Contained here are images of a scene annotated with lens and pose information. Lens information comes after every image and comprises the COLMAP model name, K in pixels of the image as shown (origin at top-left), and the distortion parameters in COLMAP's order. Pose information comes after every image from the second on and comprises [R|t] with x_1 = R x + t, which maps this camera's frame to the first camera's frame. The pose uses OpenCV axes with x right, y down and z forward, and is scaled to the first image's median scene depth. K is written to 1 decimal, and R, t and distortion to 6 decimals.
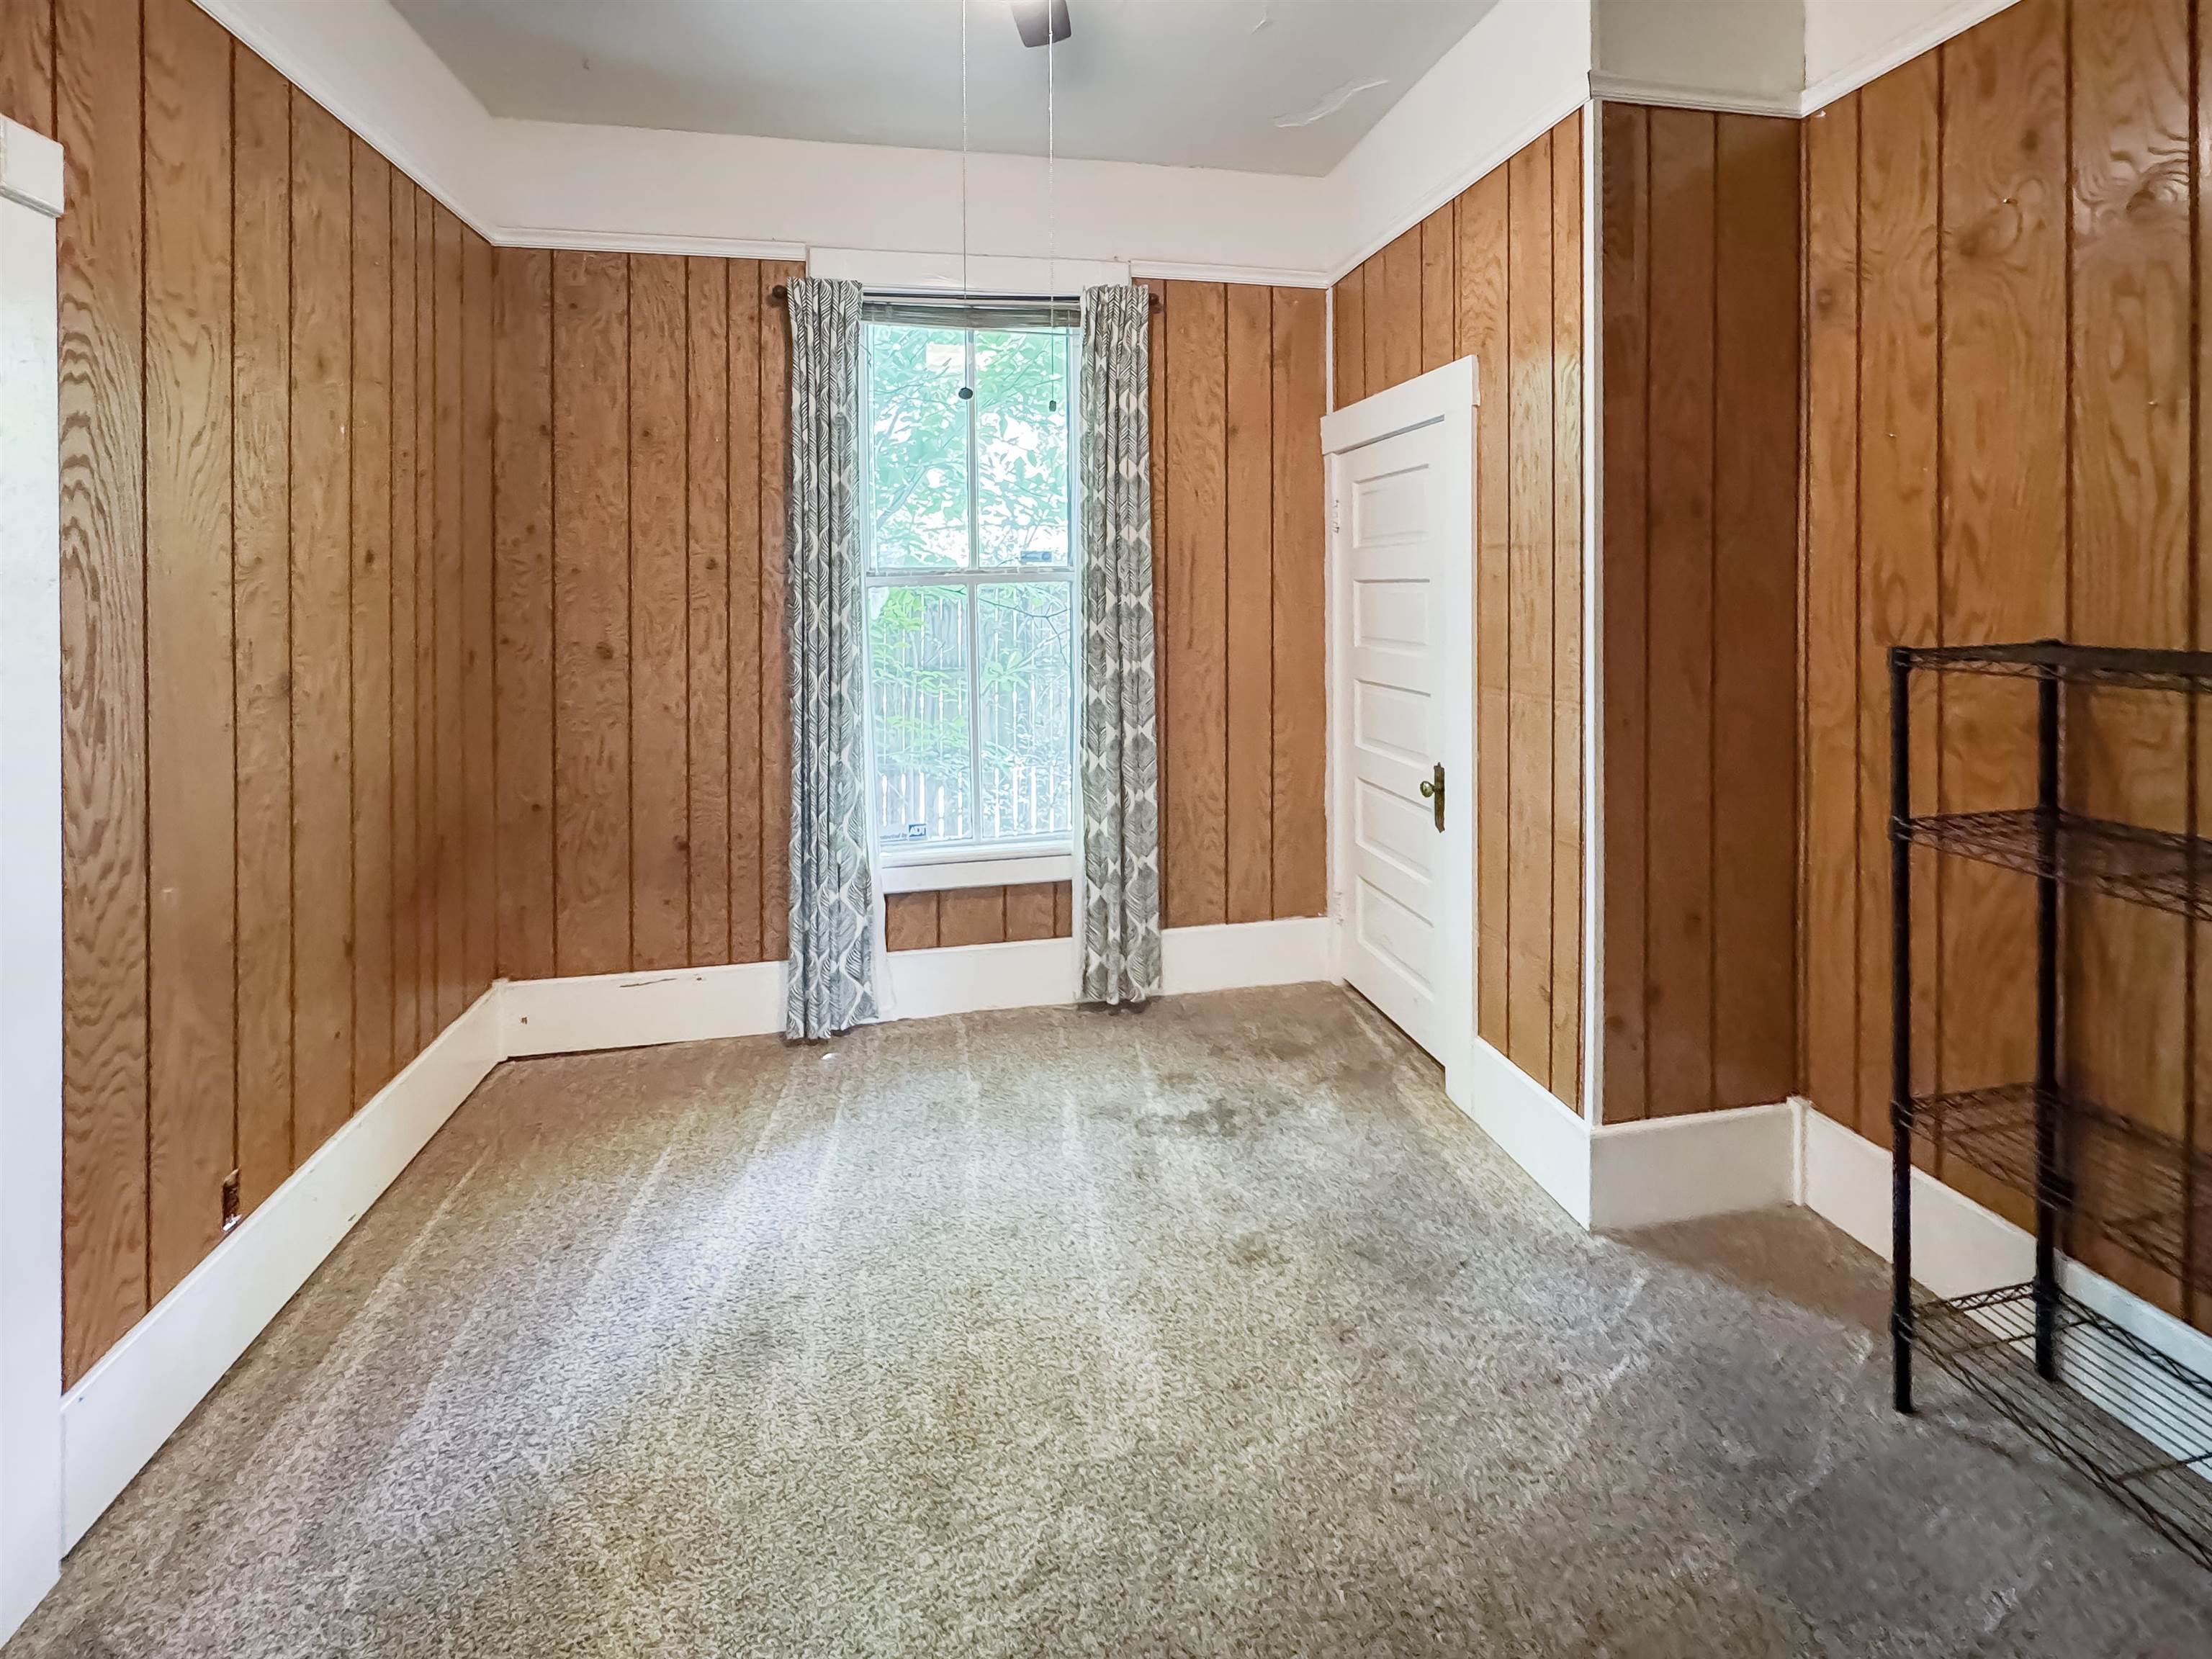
lens RADIAL K [[912.1, 0, 1114.8], [0, 912.1, 799.6], [0, 0, 1]] dist [-0.001433, 0.000338]
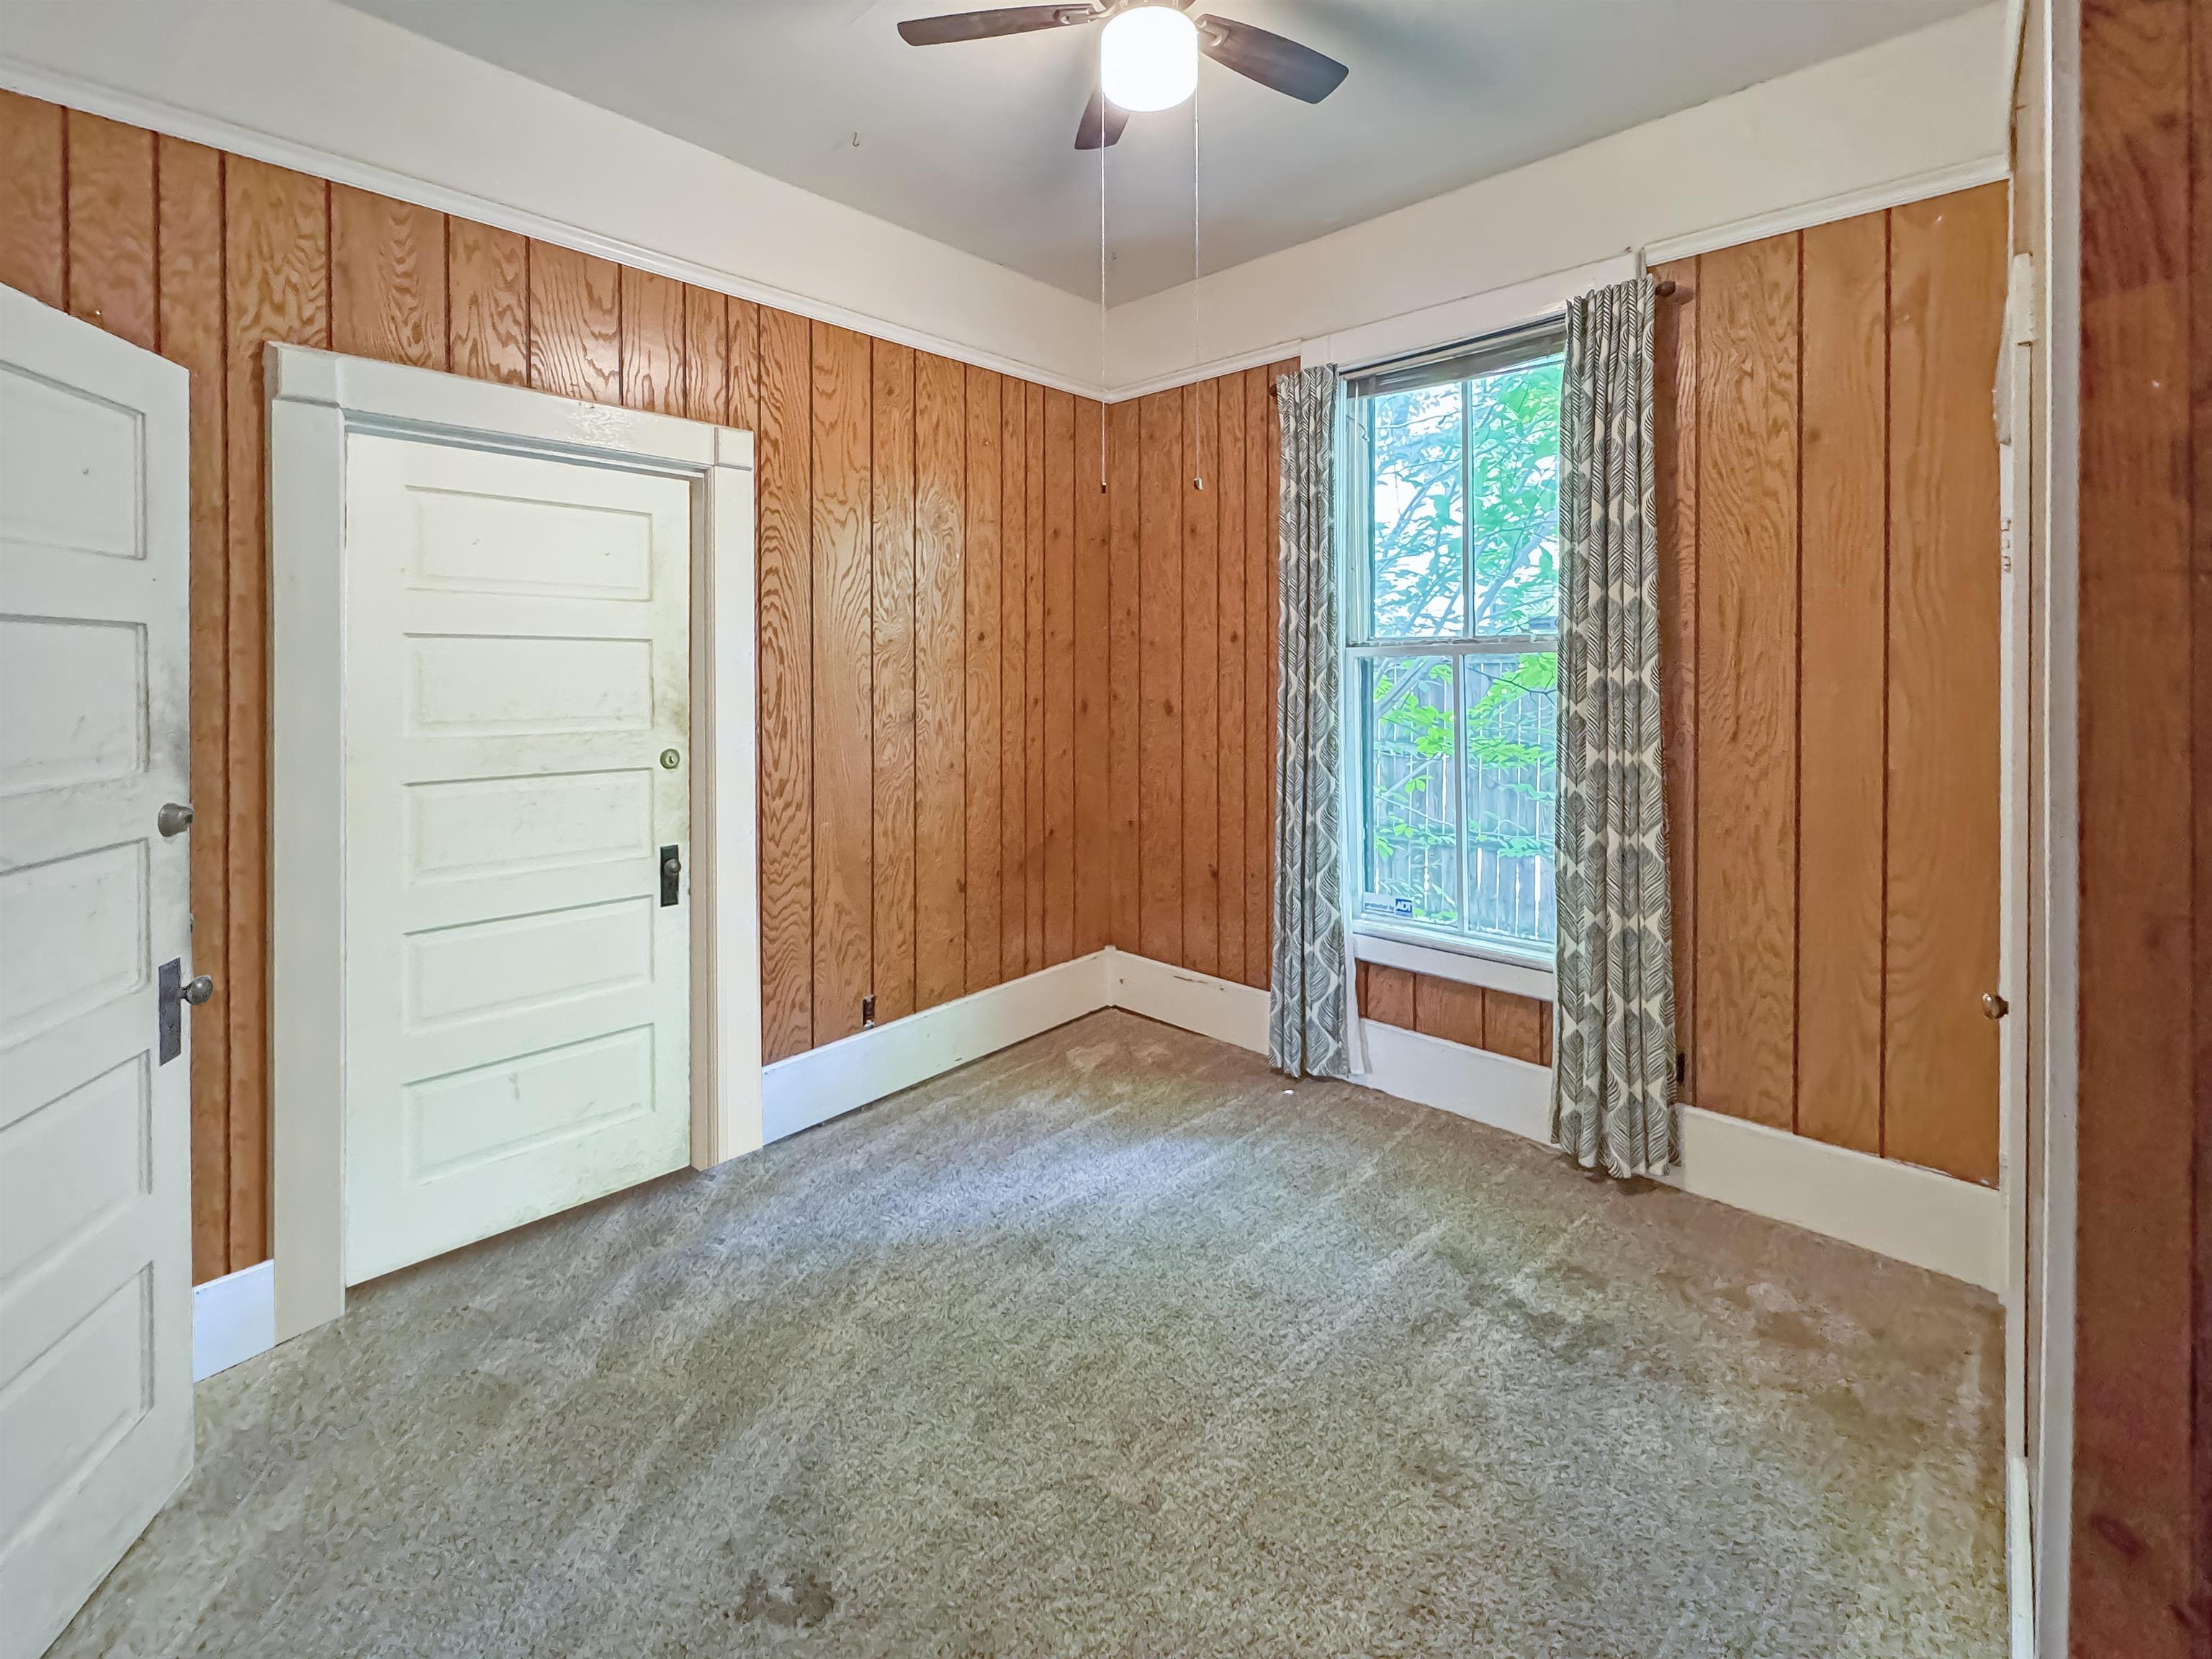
lens RADIAL K [[931.9, 0, 1175.7], [0, 931.9, 878.4], [0, 0, 1]] dist [-0.001567, -0.000135]
pose [[0.613950, 0.187003, -0.766874, 0.486333], [-0.180642, 0.979035, 0.094119, -0.055296], [0.768397, 0.080746, 0.634859, 0.214131]]
